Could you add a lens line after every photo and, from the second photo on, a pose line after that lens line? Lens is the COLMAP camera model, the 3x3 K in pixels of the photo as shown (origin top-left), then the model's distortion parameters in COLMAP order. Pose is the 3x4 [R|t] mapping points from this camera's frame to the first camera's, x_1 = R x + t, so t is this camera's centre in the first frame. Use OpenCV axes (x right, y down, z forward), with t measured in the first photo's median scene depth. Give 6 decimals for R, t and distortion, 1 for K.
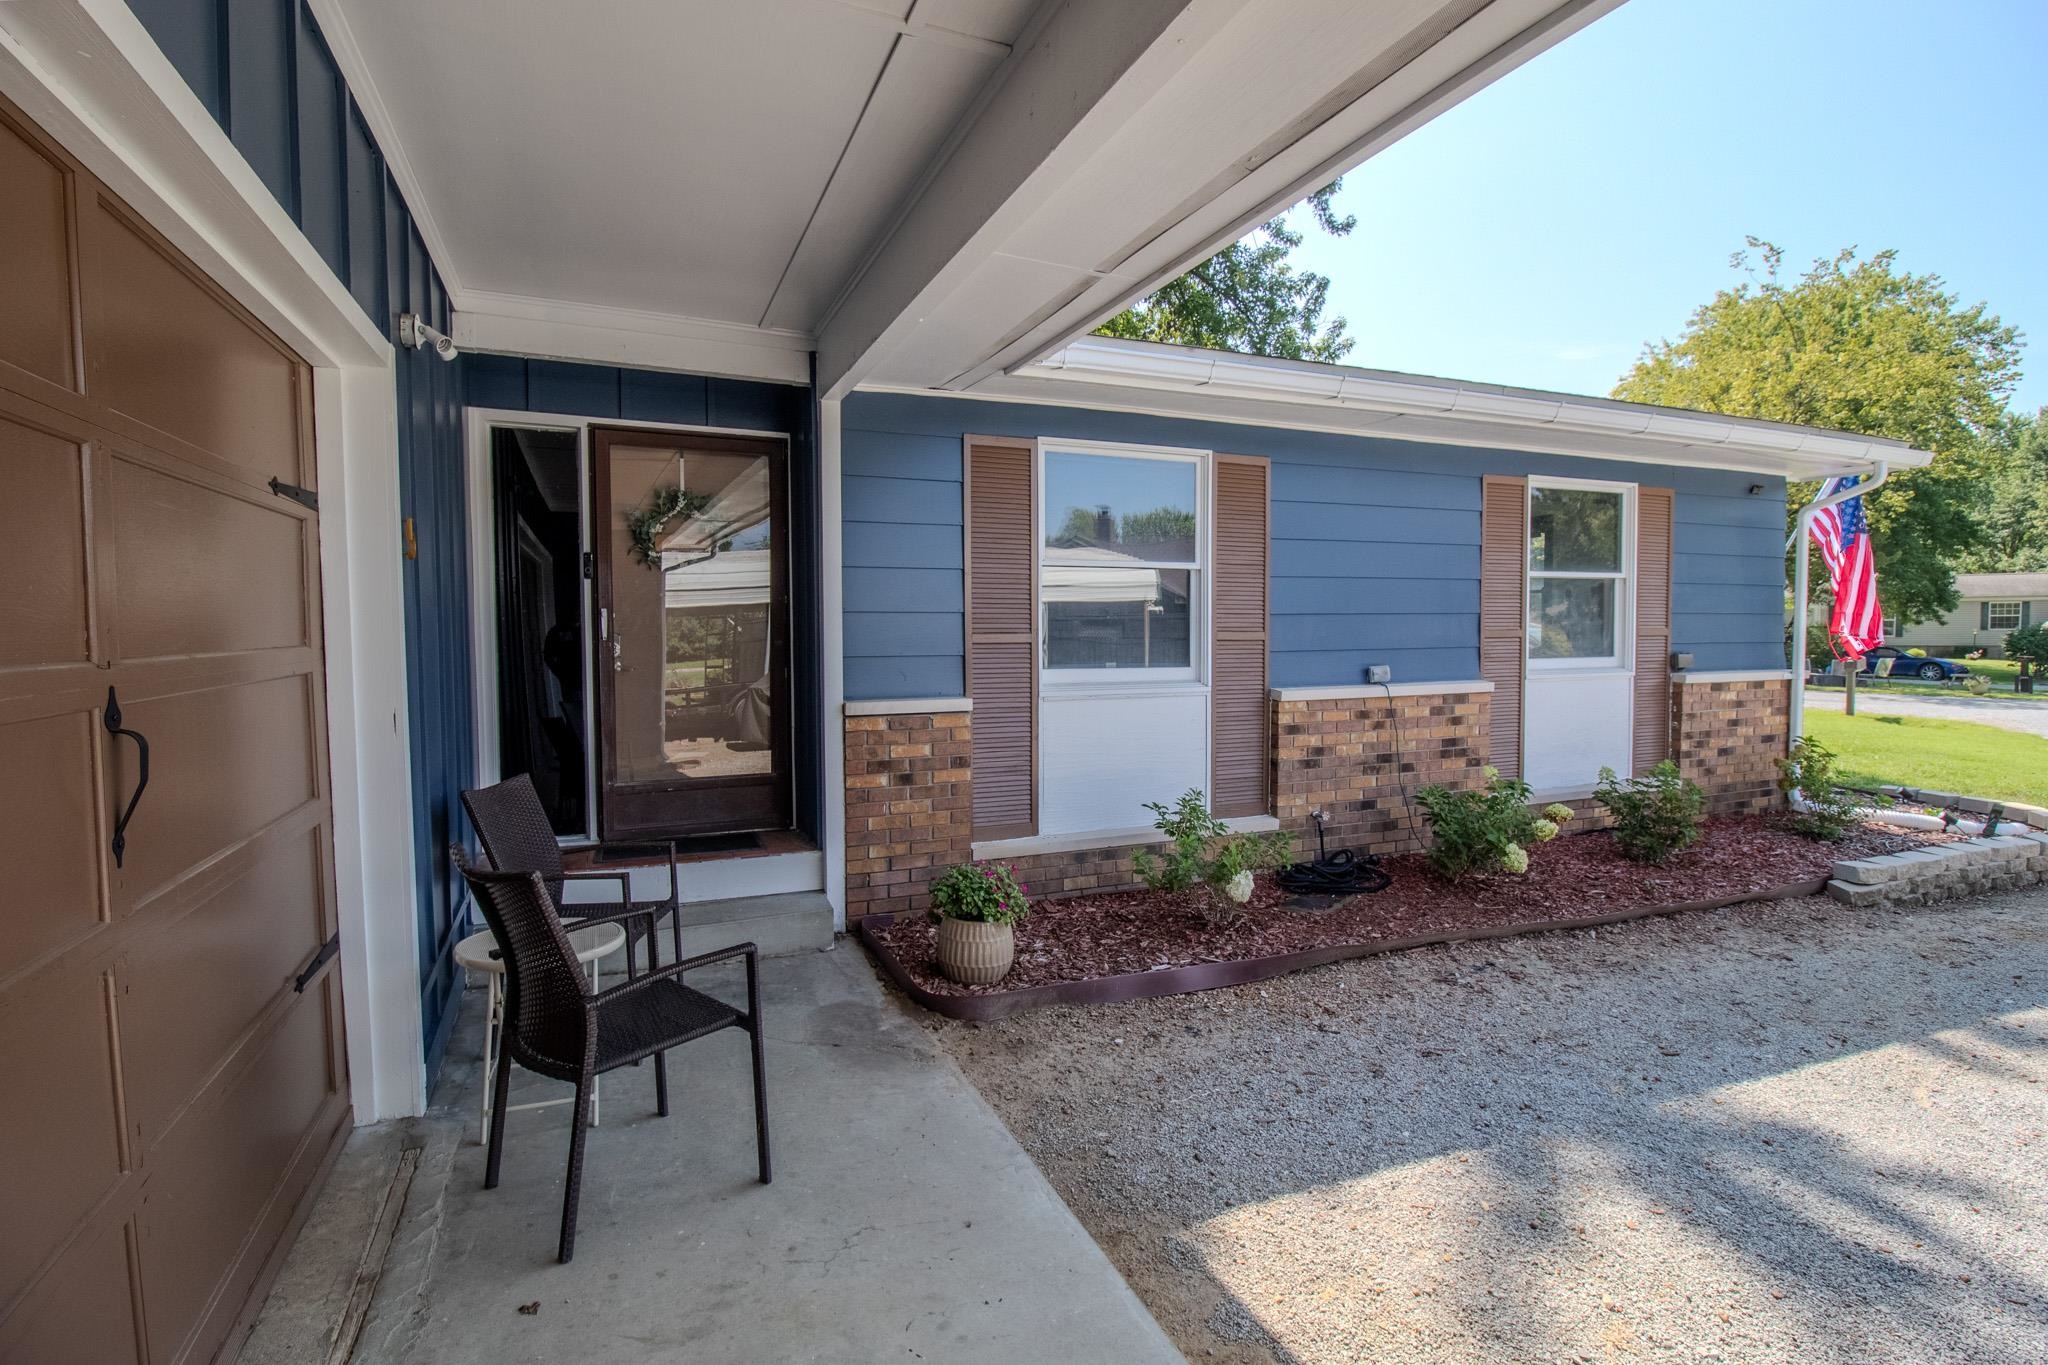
lens RADIAL K [[1022.5, 0, 1030.5], [0, 1022.5, 674.1], [0, 0, 1]] dist [-0.014695, -0.000845]
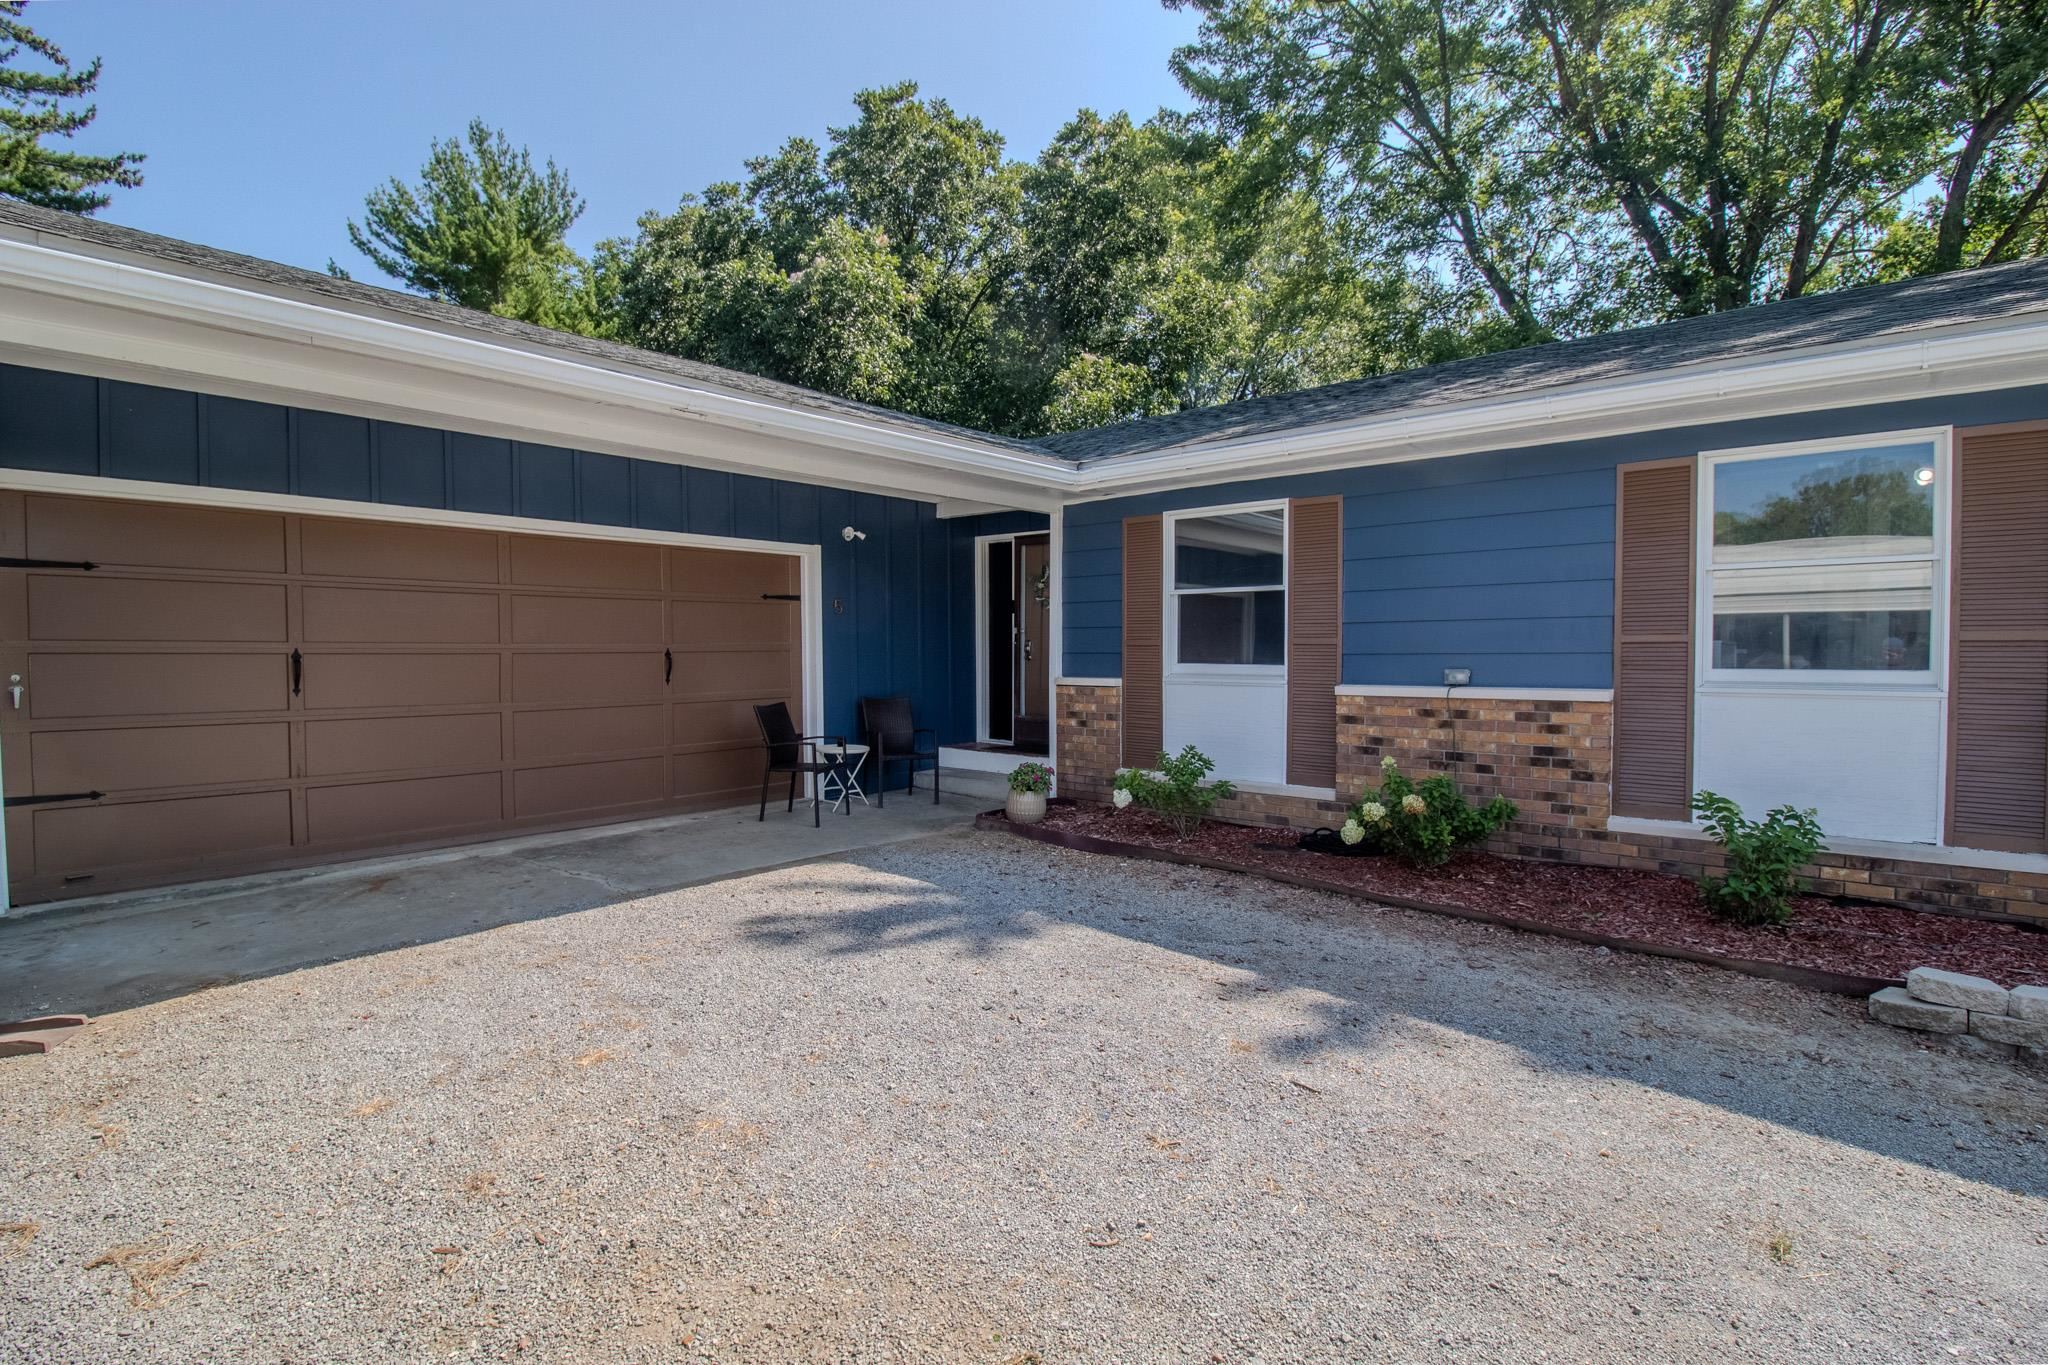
lens RADIAL K [[1022.5, 0, 1019.8], [0, 1022.5, 693.4], [0, 0, 1]] dist [-0.014695, -0.000845]
pose [[0.409667, 0.040530, -0.911334, 1.173551], [-0.044892, 0.998698, 0.024236, 0.012031], [0.911130, 0.030983, 0.410953, 0.153411]]
